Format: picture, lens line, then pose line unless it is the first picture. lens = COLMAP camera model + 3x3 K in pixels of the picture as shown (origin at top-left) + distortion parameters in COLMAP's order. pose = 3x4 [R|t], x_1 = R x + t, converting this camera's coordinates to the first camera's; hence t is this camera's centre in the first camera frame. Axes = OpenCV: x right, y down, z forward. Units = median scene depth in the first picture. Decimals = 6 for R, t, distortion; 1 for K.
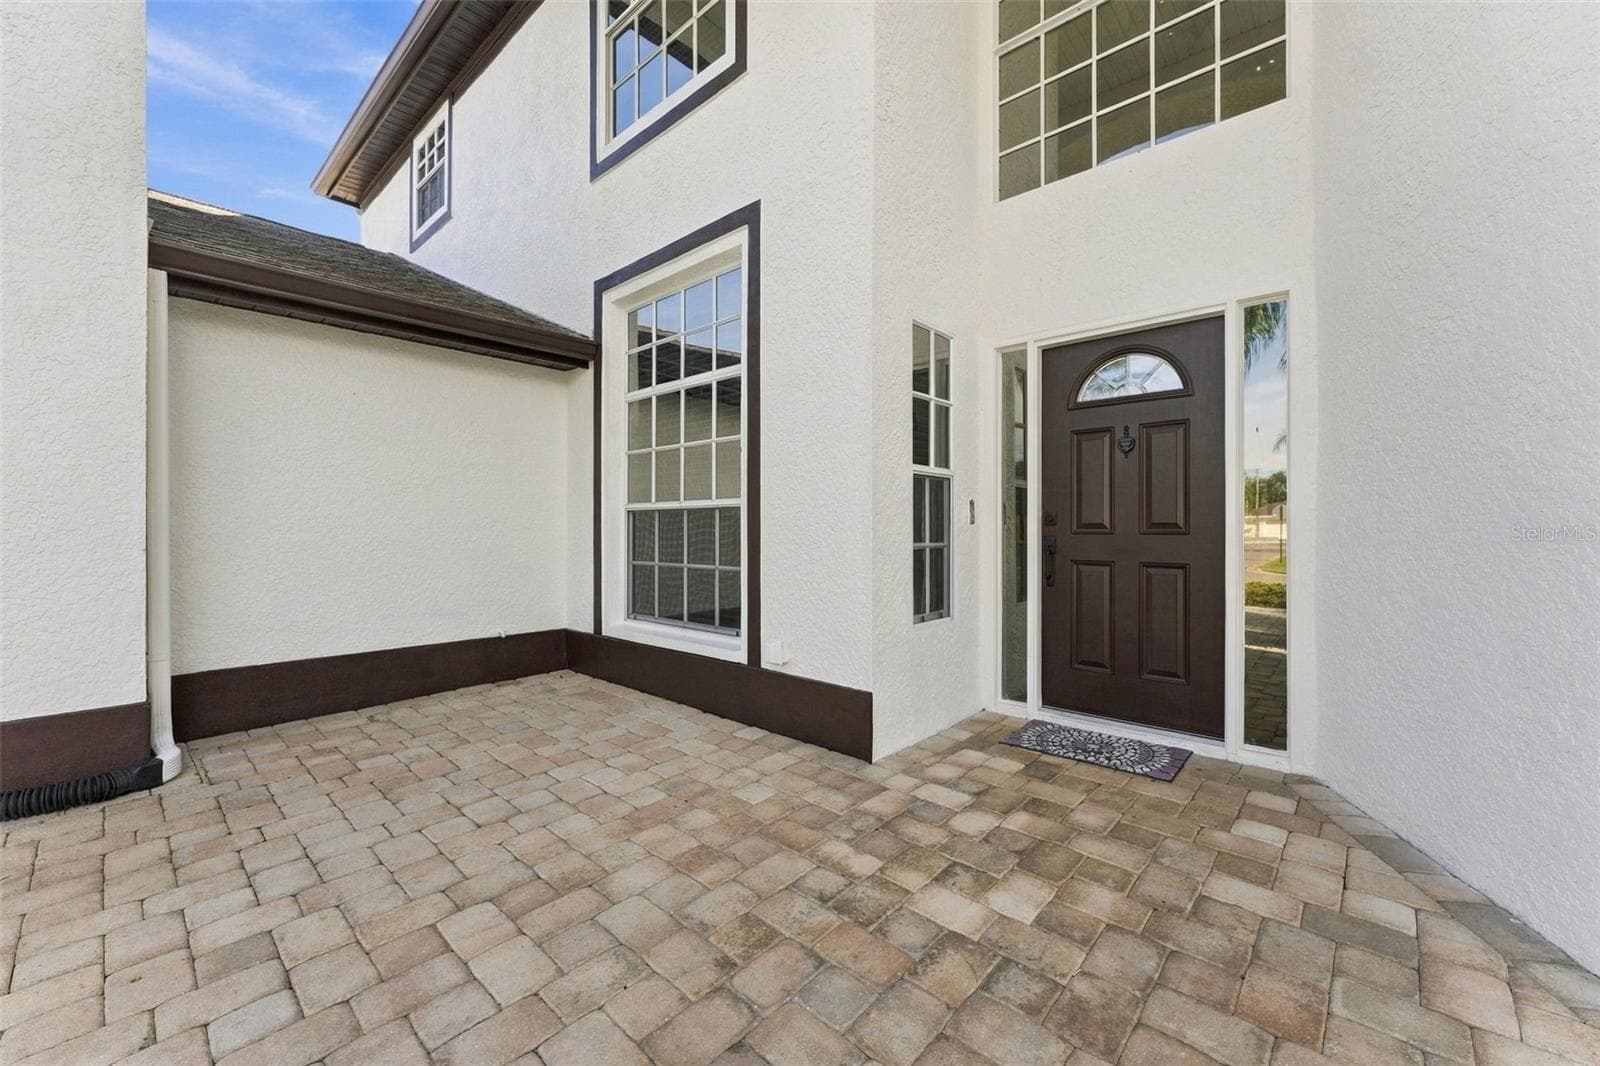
lens RADIAL K [[640.1, 0, 805.1], [0, 640.1, 528.8], [0, 0, 1]] dist [-0.004786, -0.000007]
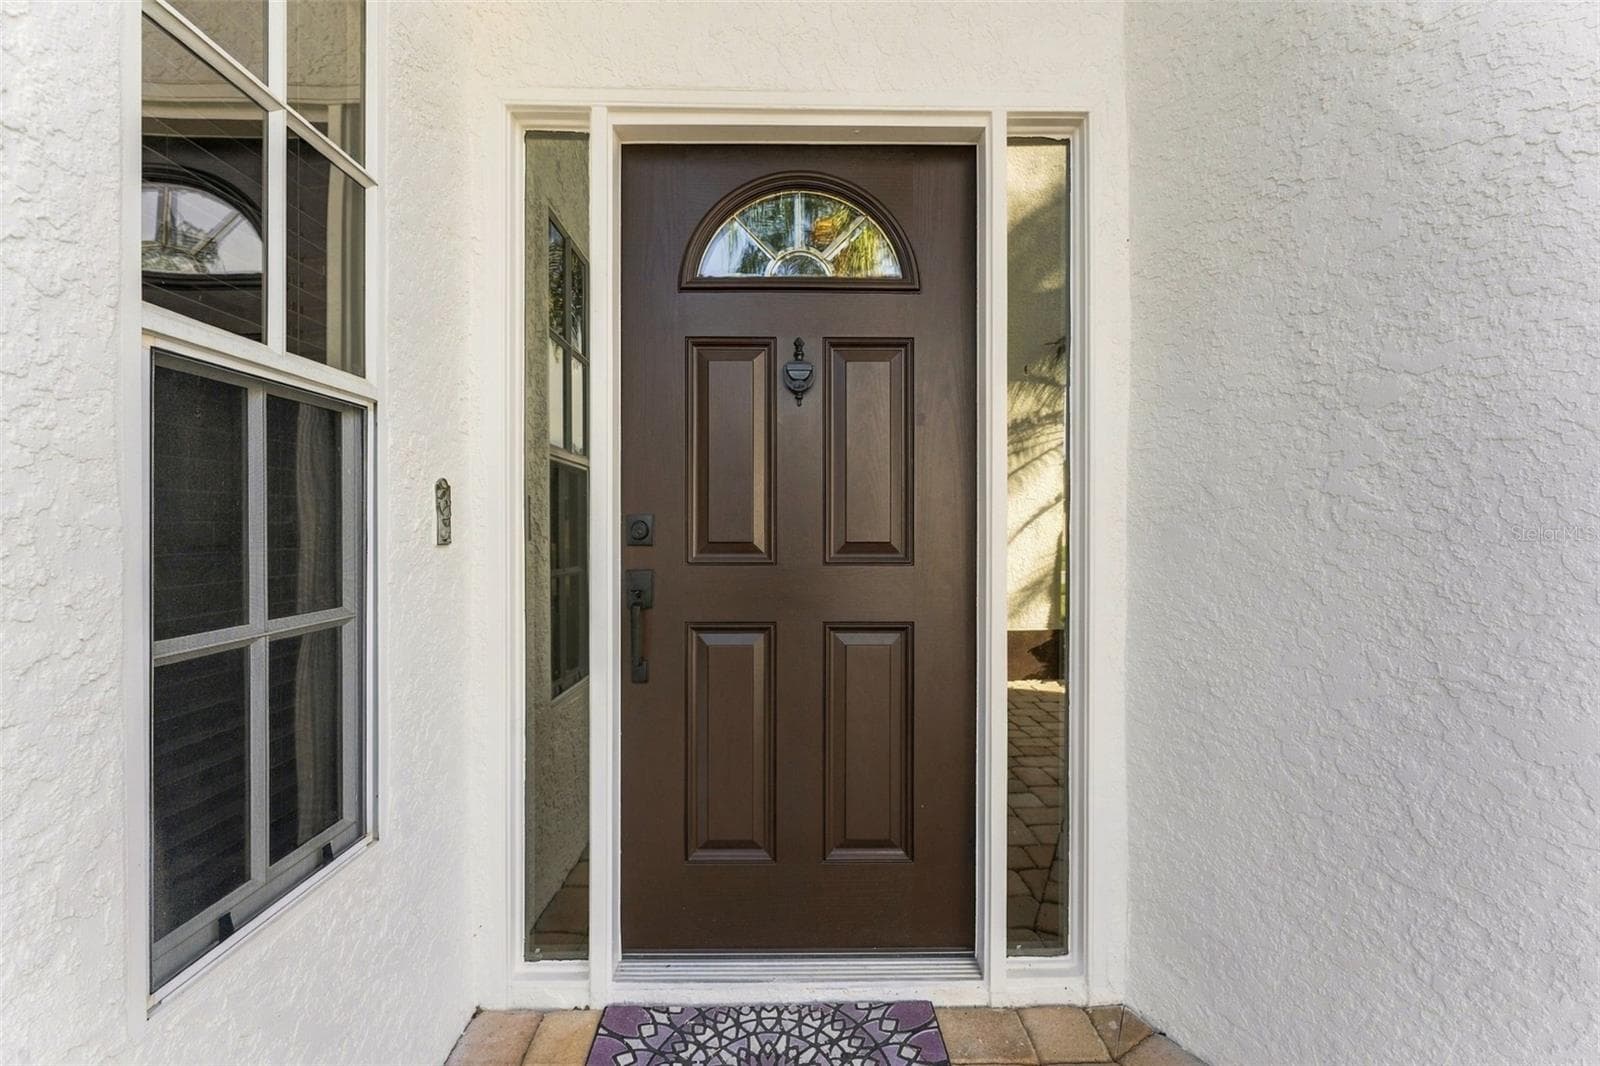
lens RADIAL K [[640.1, 0, 806.3], [0, 640.1, 531.7], [0, 0, 1]] dist [-0.004786, -0.000007]
pose [[0.741776, -0.004514, 0.670633, 0.178661], [0.003483, 0.999990, 0.002879, -0.017176], [-0.670639, 0.000200, 0.741784, 0.621599]]
